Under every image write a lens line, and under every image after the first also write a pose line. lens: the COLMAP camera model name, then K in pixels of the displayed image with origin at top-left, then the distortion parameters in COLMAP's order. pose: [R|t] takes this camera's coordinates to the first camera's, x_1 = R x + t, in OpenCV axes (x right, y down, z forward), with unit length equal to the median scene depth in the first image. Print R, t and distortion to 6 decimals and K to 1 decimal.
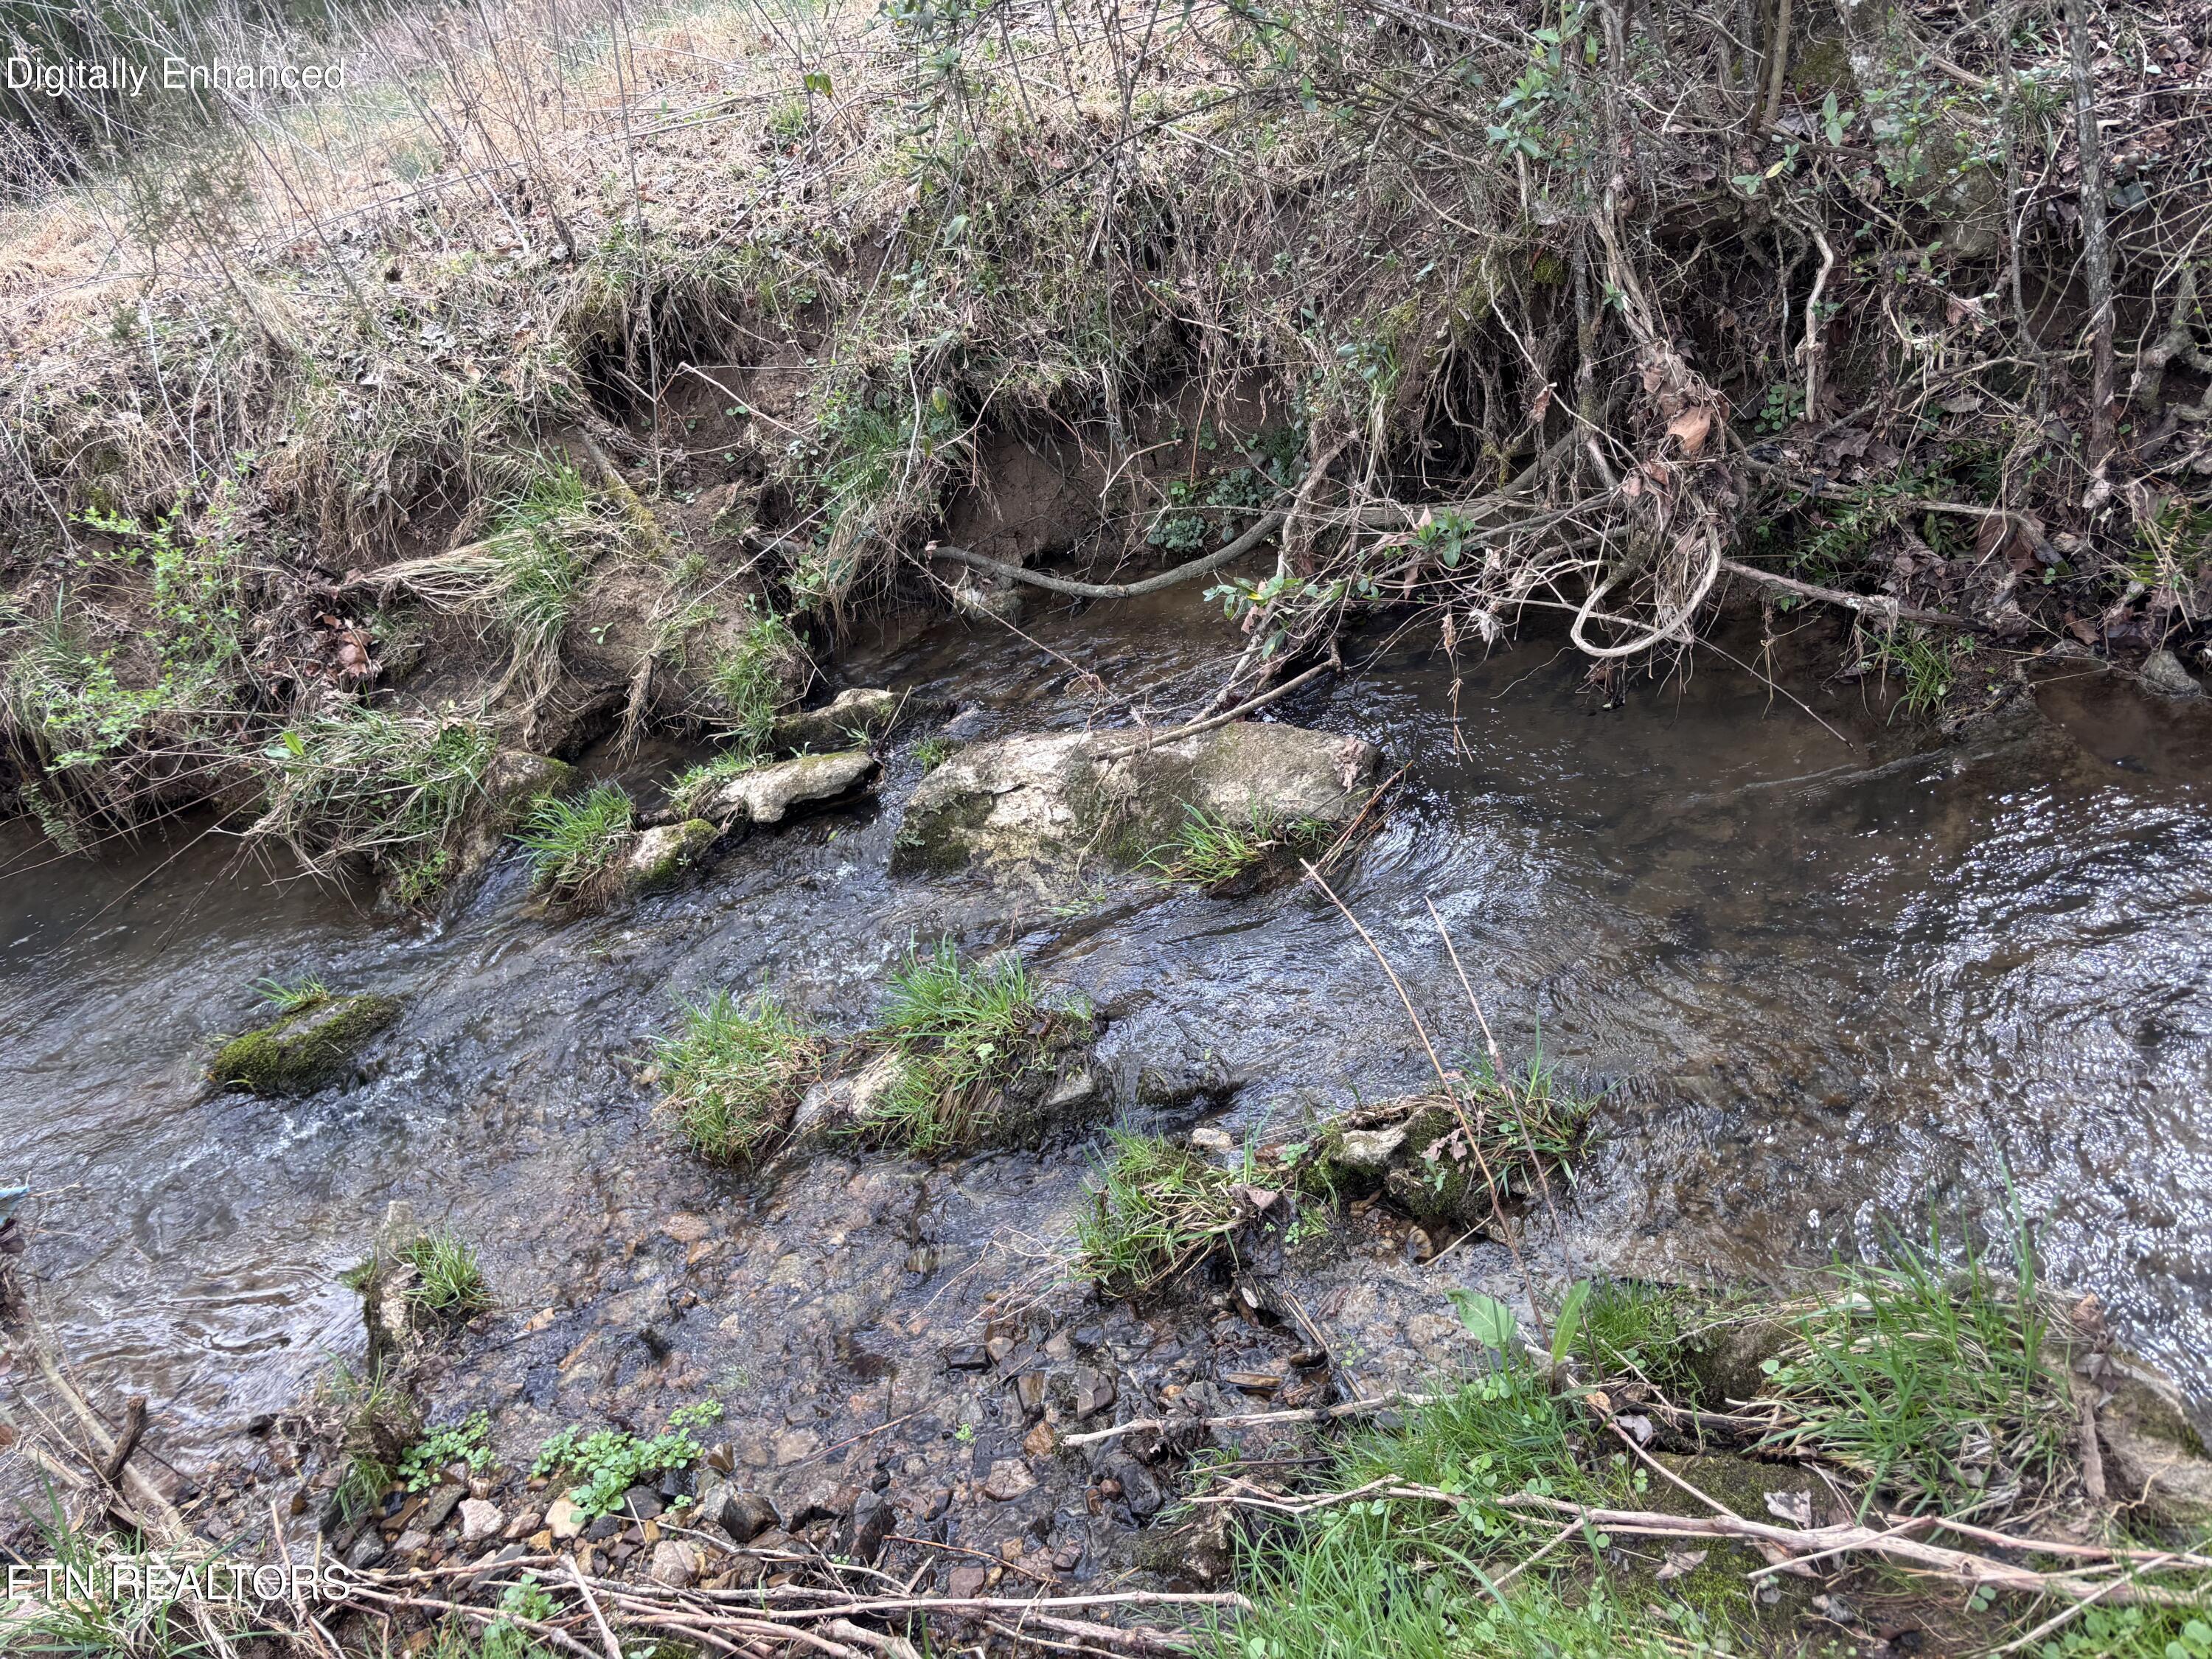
lens RADIAL K [[1721.2, 0, 1088.7], [0, 1721.2, 832.9], [0, 0, 1]] dist [0.021474, -0.032809]
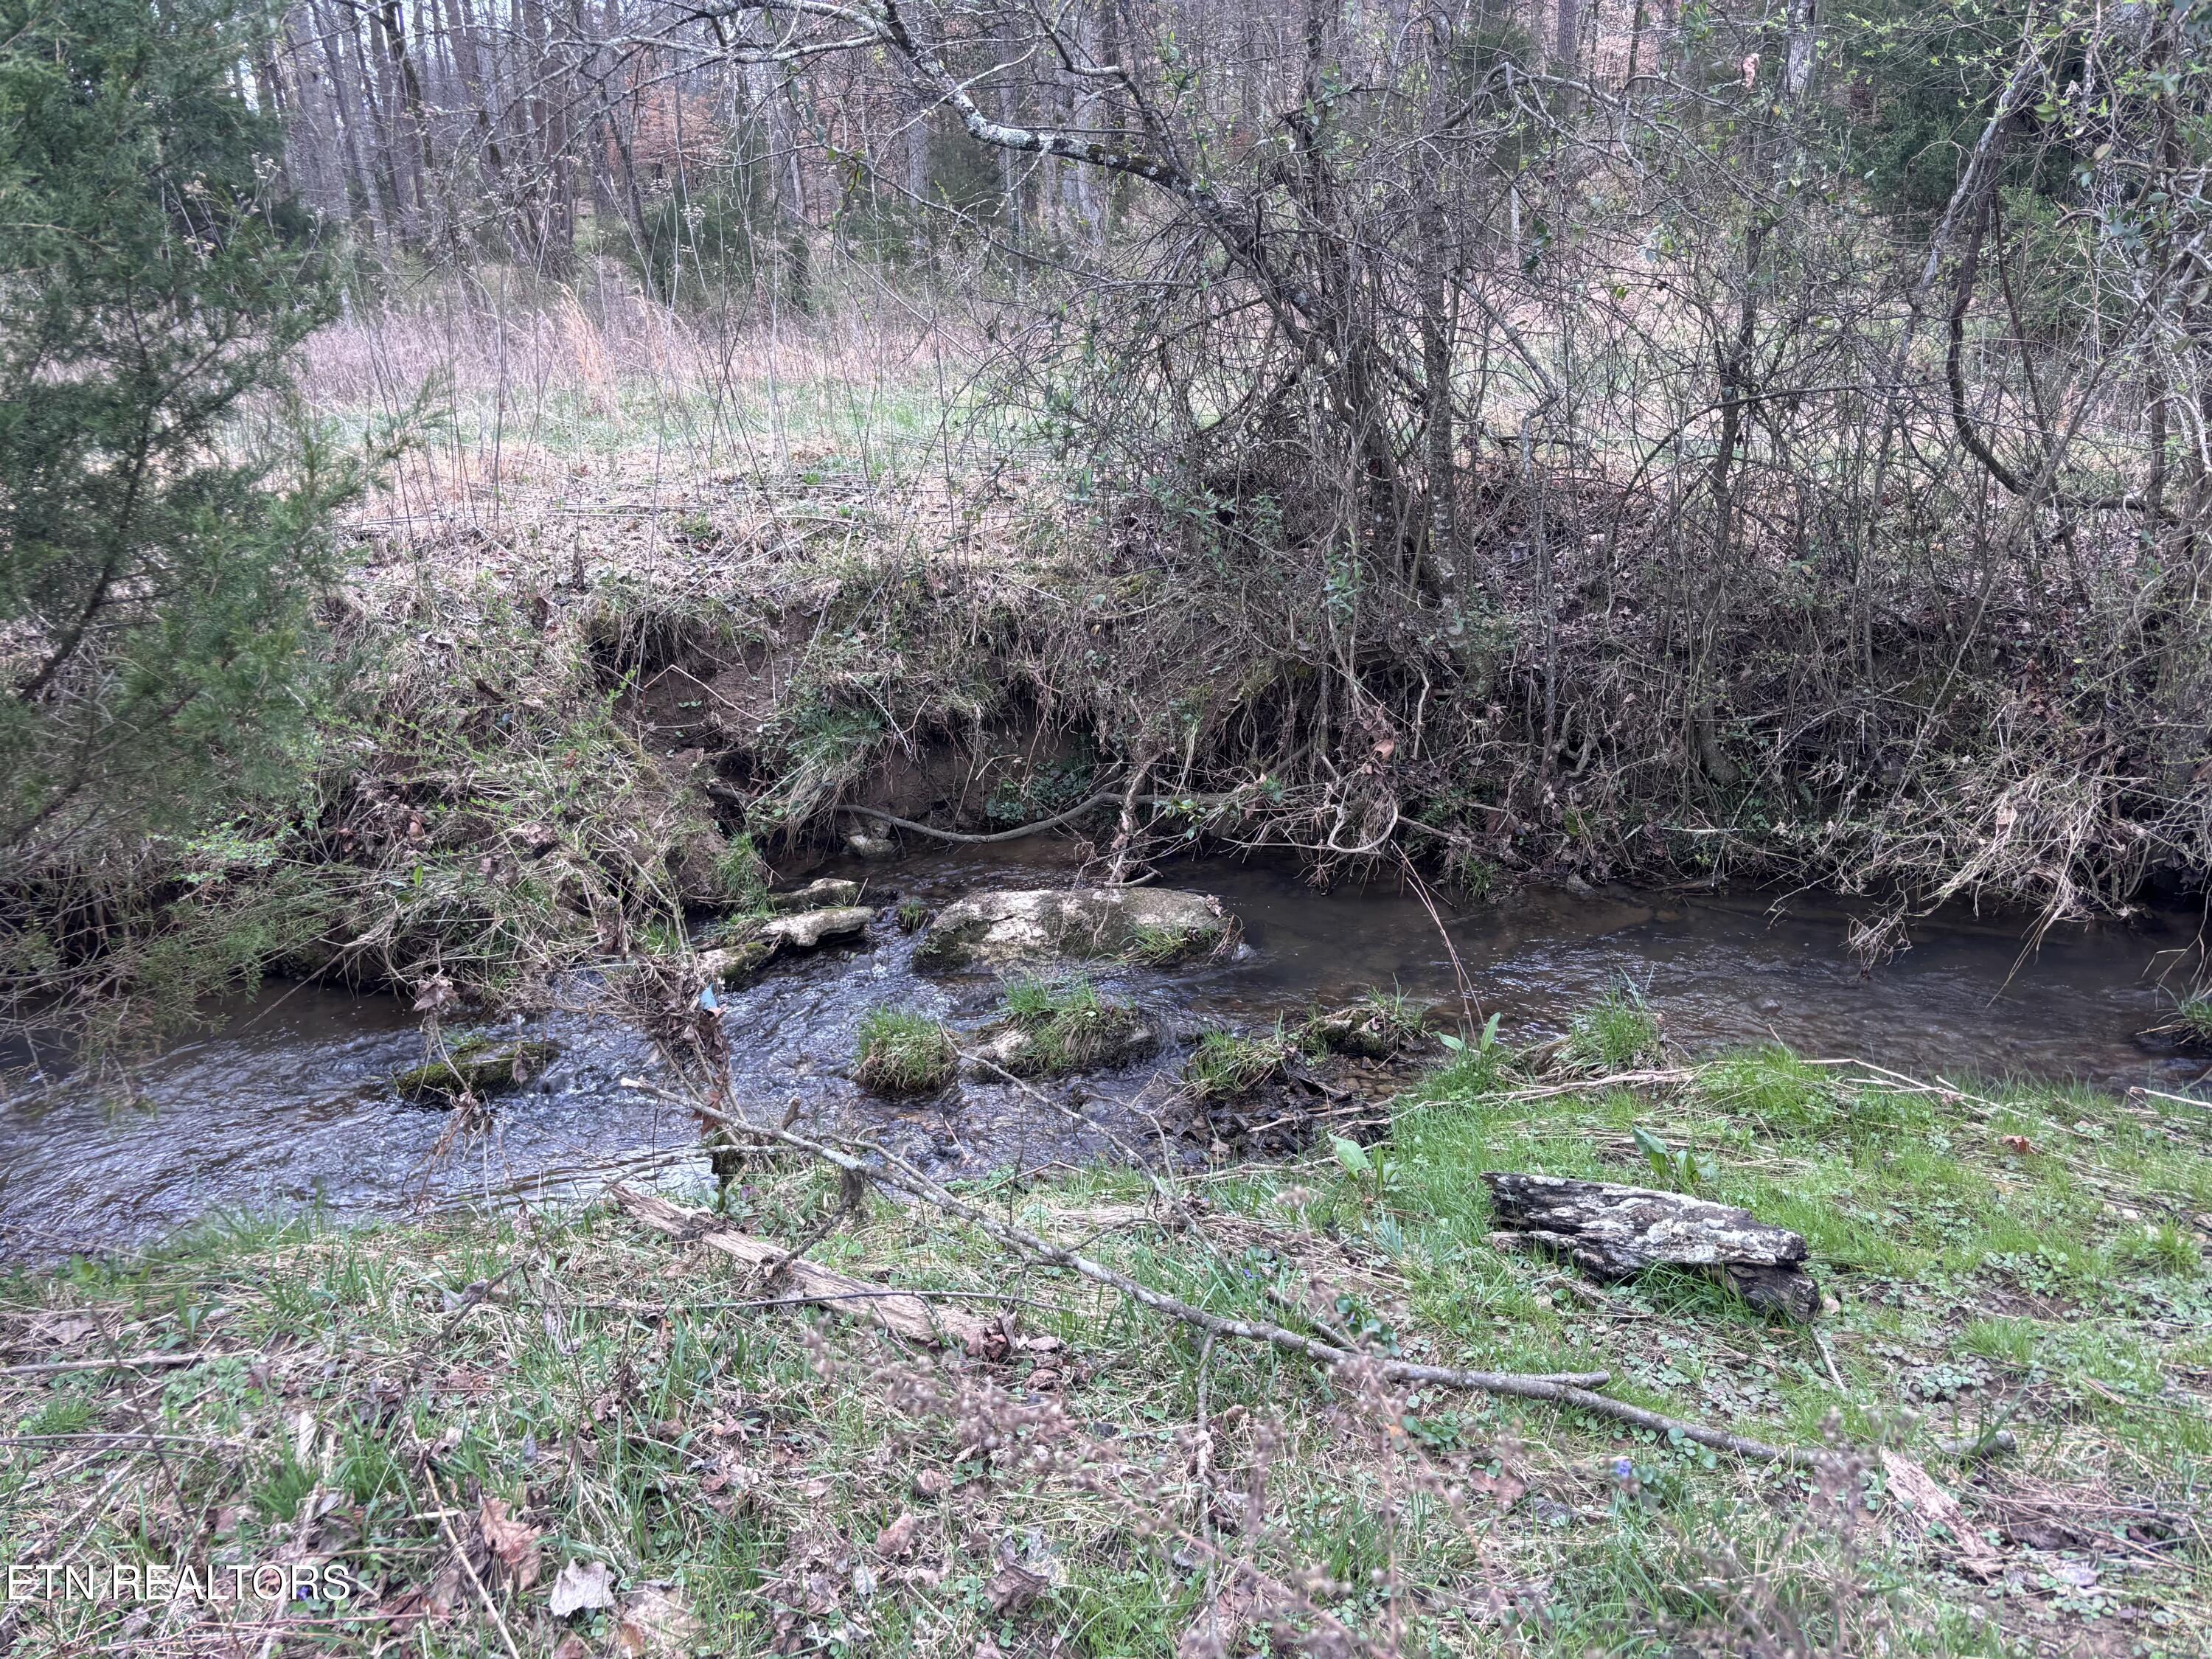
lens RADIAL K [[1721.2, 0, 1088.7], [0, 1721.2, 832.9], [0, 0, 1]] dist [0.021474, -0.032809]
pose [[0.898143, 0.118842, 0.423340, -0.675655], [0.005643, 0.959588, -0.281351, 0.358620], [-0.439668, 0.255082, 0.861177, -0.487004]]
